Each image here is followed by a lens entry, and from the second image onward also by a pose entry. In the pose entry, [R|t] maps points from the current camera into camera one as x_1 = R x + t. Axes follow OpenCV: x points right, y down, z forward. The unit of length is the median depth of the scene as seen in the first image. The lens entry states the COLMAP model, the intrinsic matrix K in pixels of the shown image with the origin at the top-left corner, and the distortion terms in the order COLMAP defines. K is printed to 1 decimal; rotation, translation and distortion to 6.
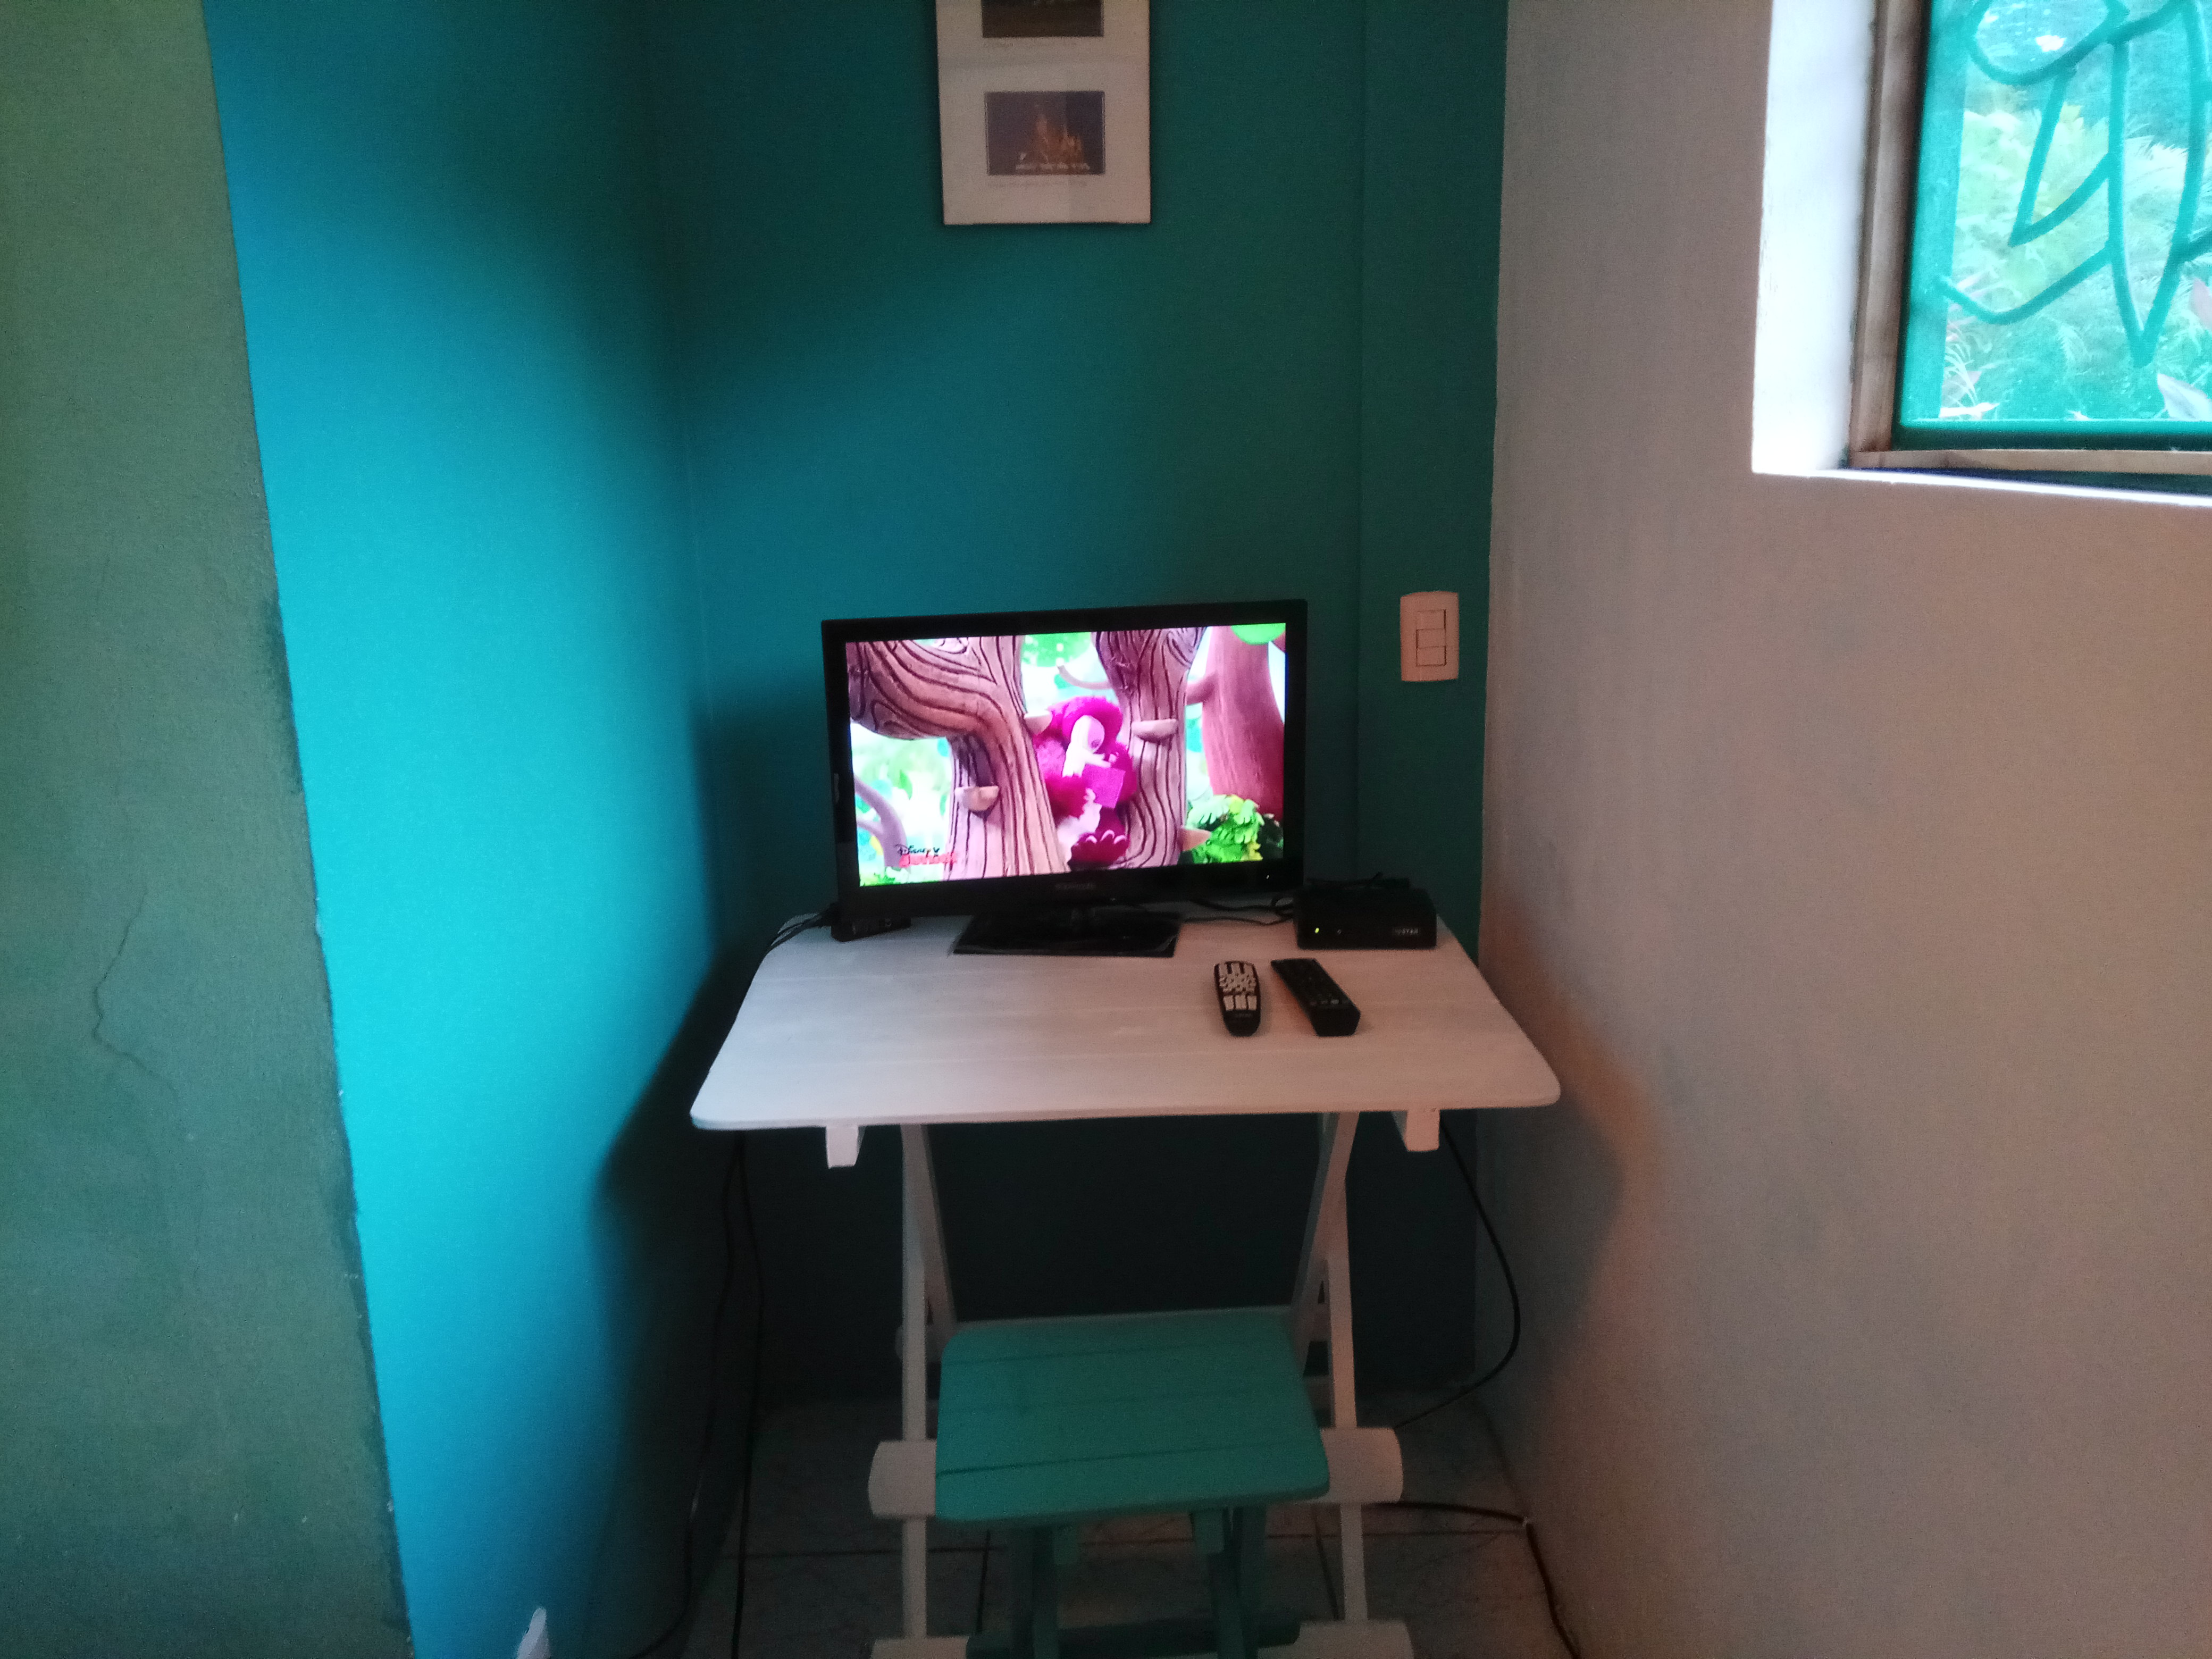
lens RADIAL K [[1695.1, 0, 1107.1], [0, 1695.1, 820.7], [0, 0, 1]] dist [0.115899, -0.182939]
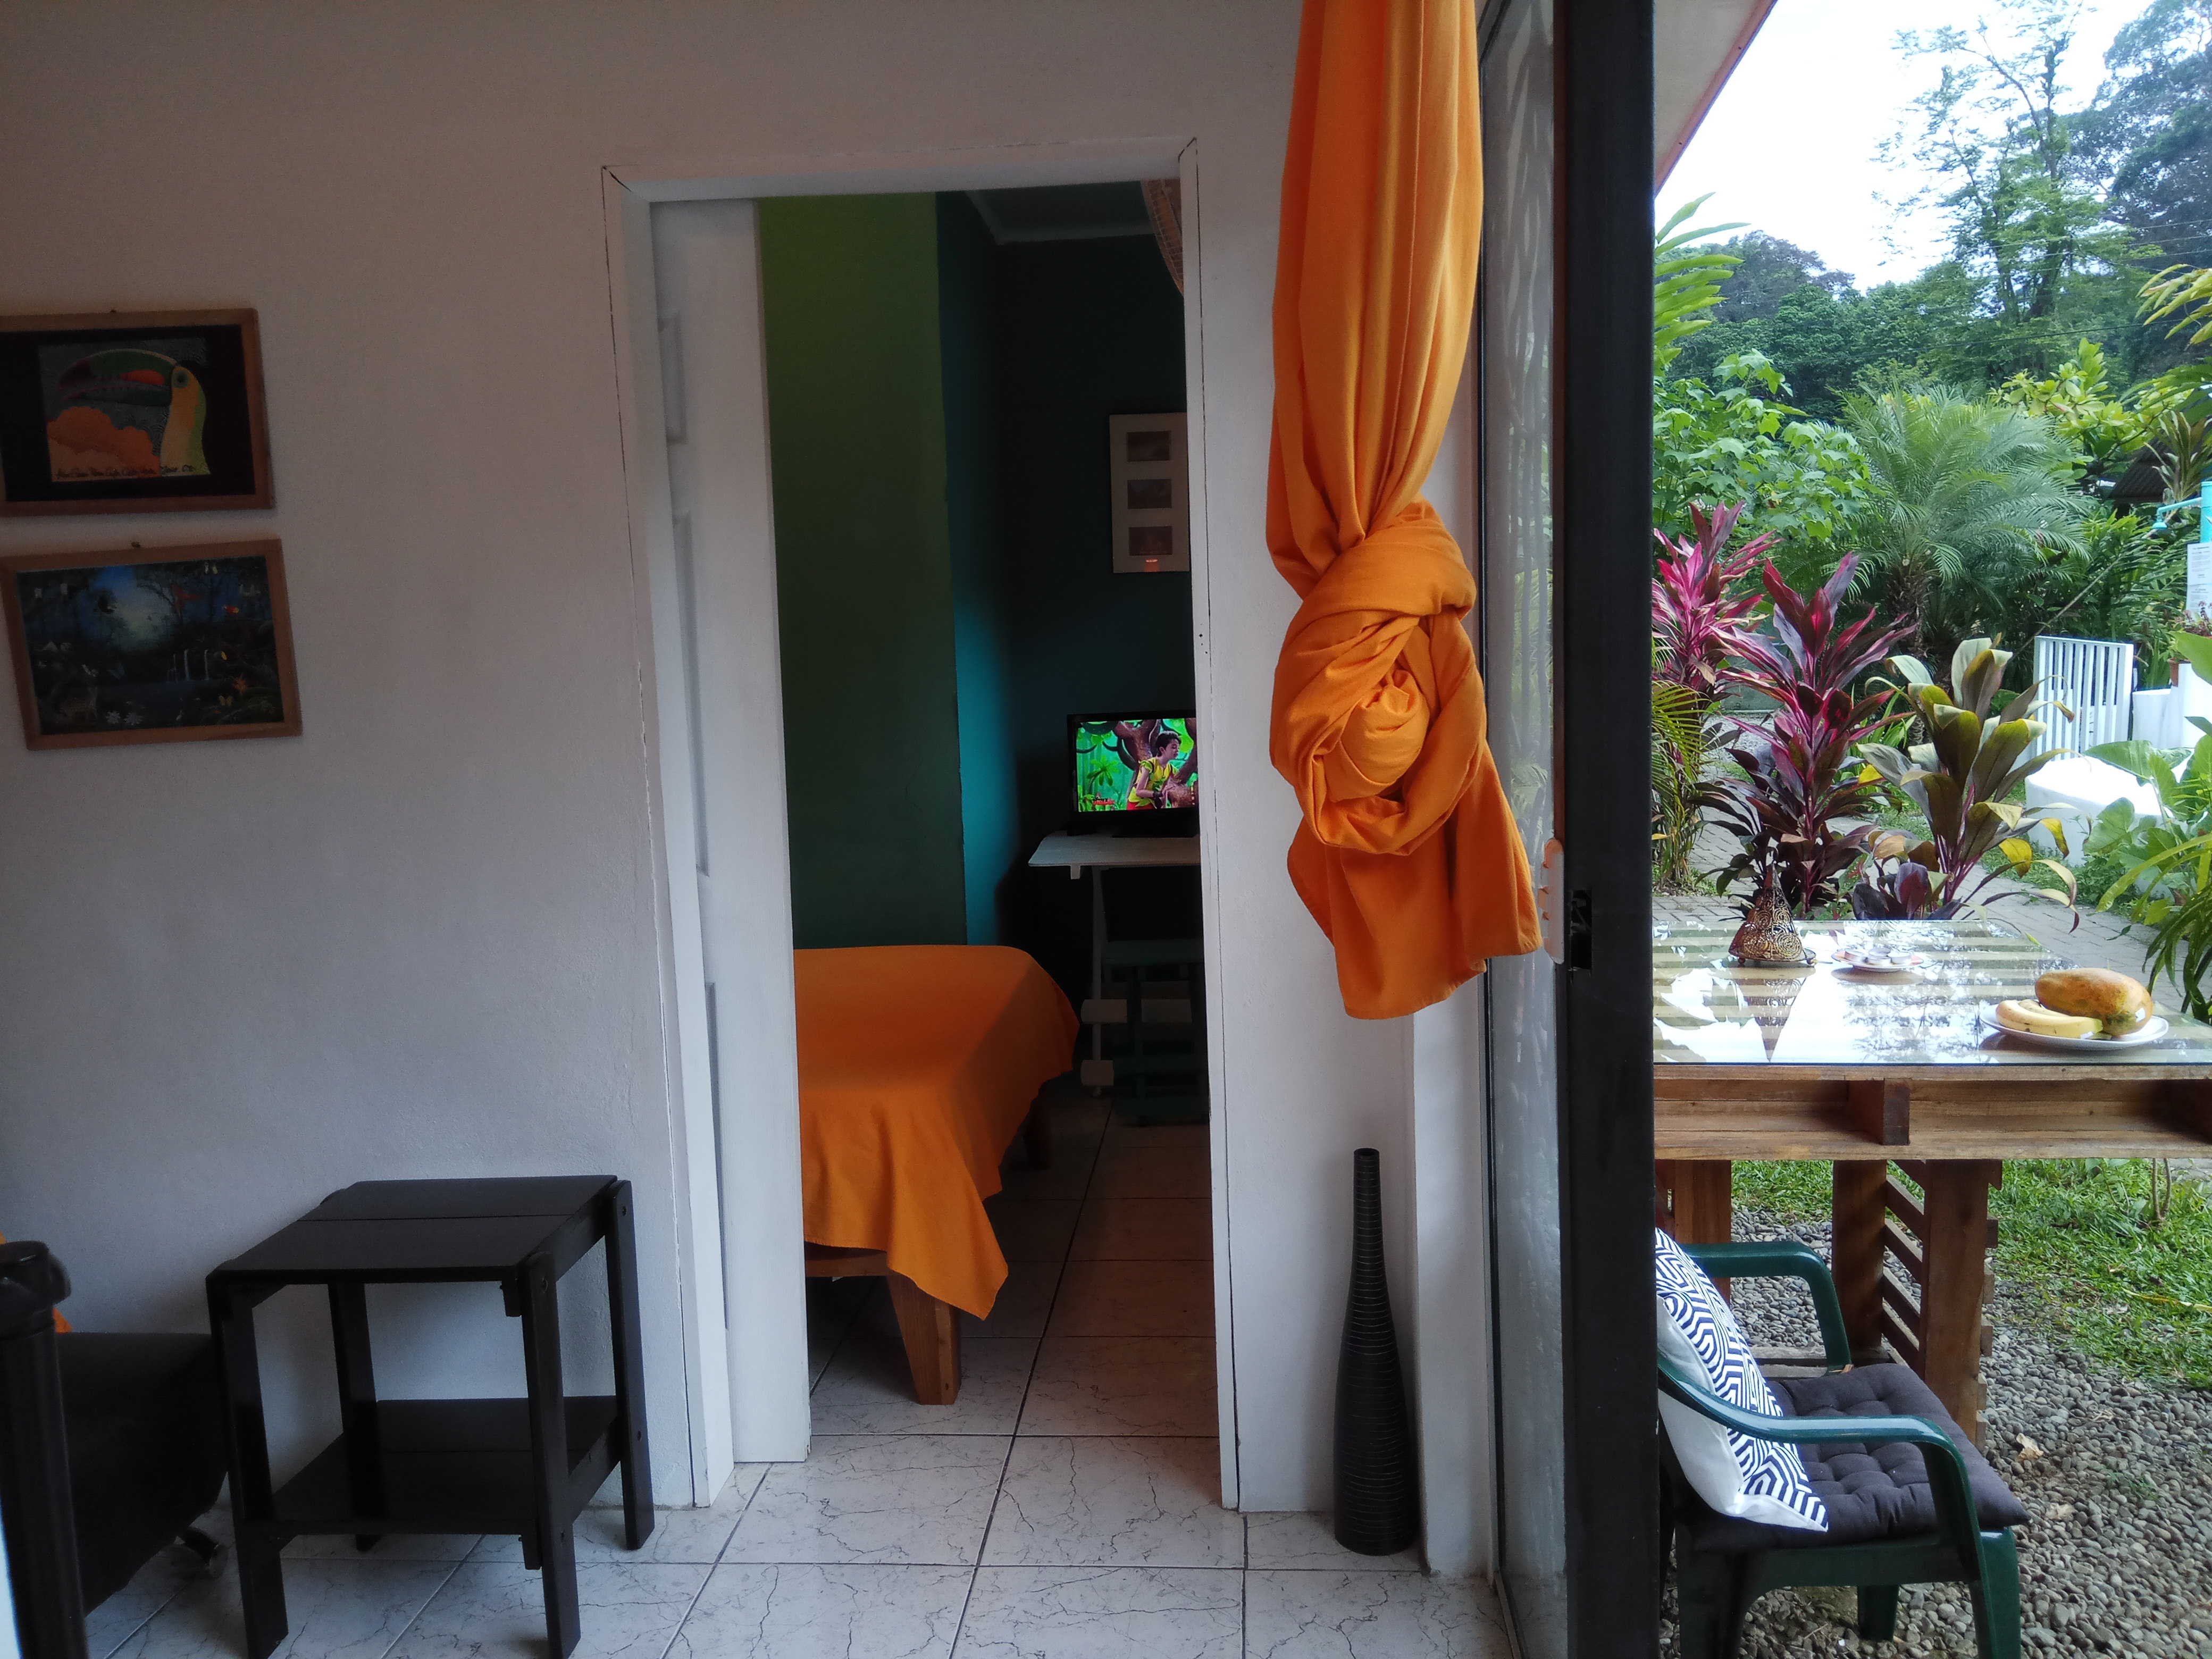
lens RADIAL K [[1695.1, 0, 1107.1], [0, 1695.1, 820.7], [0, 0, 1]] dist [0.115899, -0.182939]
pose [[0.994220, 0.001224, -0.107358, 0.206980], [-0.012591, 0.994364, -0.105269, 0.362985], [0.106624, 0.106012, 0.988632, -1.810151]]
